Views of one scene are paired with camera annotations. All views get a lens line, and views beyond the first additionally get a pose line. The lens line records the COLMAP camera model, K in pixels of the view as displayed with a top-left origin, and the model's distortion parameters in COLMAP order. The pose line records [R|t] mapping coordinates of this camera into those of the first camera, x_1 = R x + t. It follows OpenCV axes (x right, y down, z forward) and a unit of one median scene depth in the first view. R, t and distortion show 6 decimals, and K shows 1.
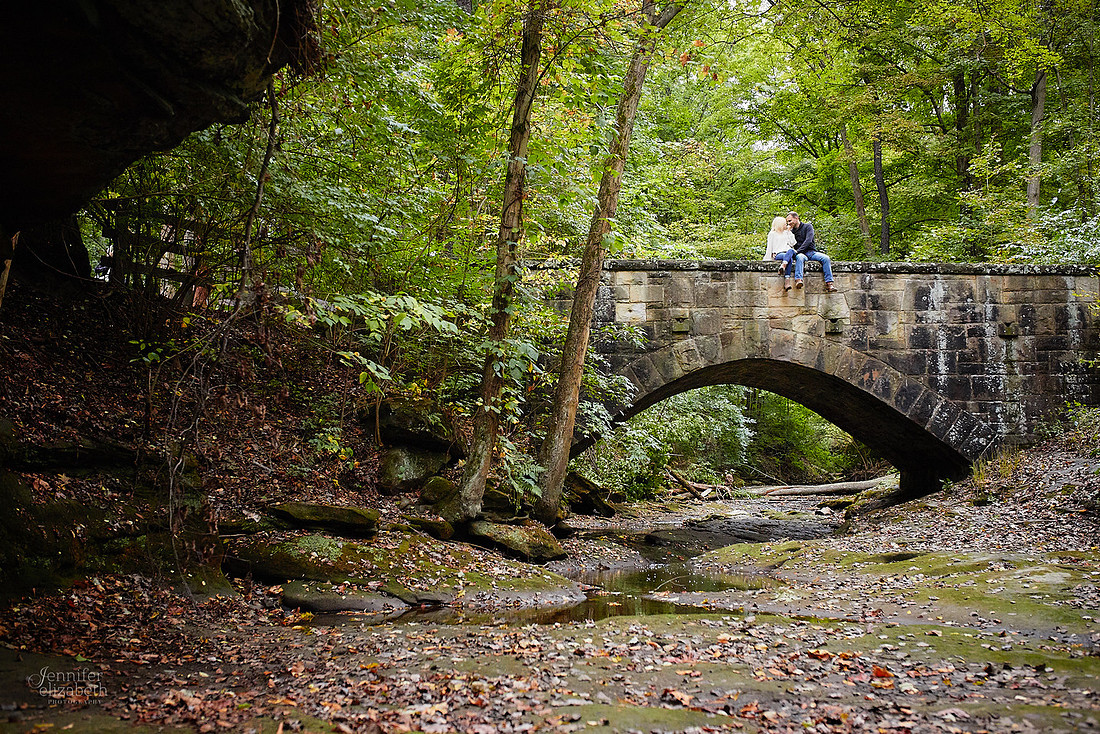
lens RADIAL K [[983.1, 0, 550.0], [0, 983.1, 367.0], [0, 0, 1]] dist [-0.030354, 0.008034]
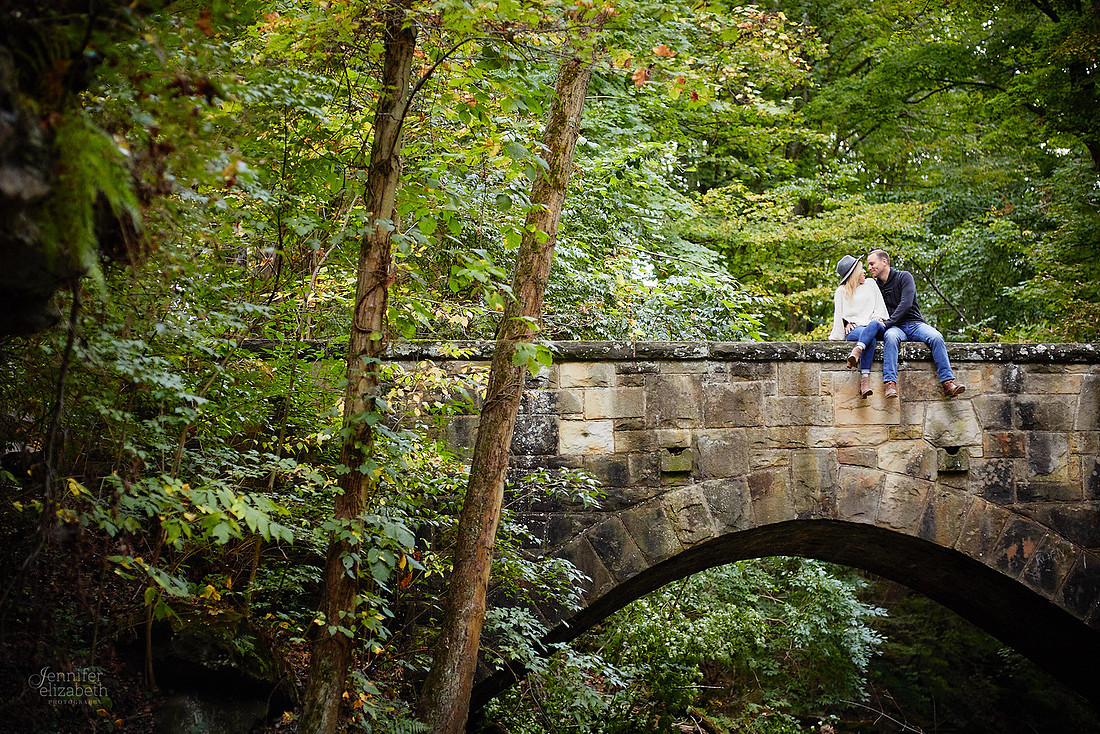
lens RADIAL K [[2818.3, 0, 550.0], [0, 2818.3, 367.0], [0, 0, 1]] dist [0.099340, -0.369101]
pose [[0.999654, -0.006953, 0.025356, 0.021961], [0.007333, 0.999862, -0.014938, -0.072008], [-0.025249, 0.015119, 0.999567, -0.588852]]
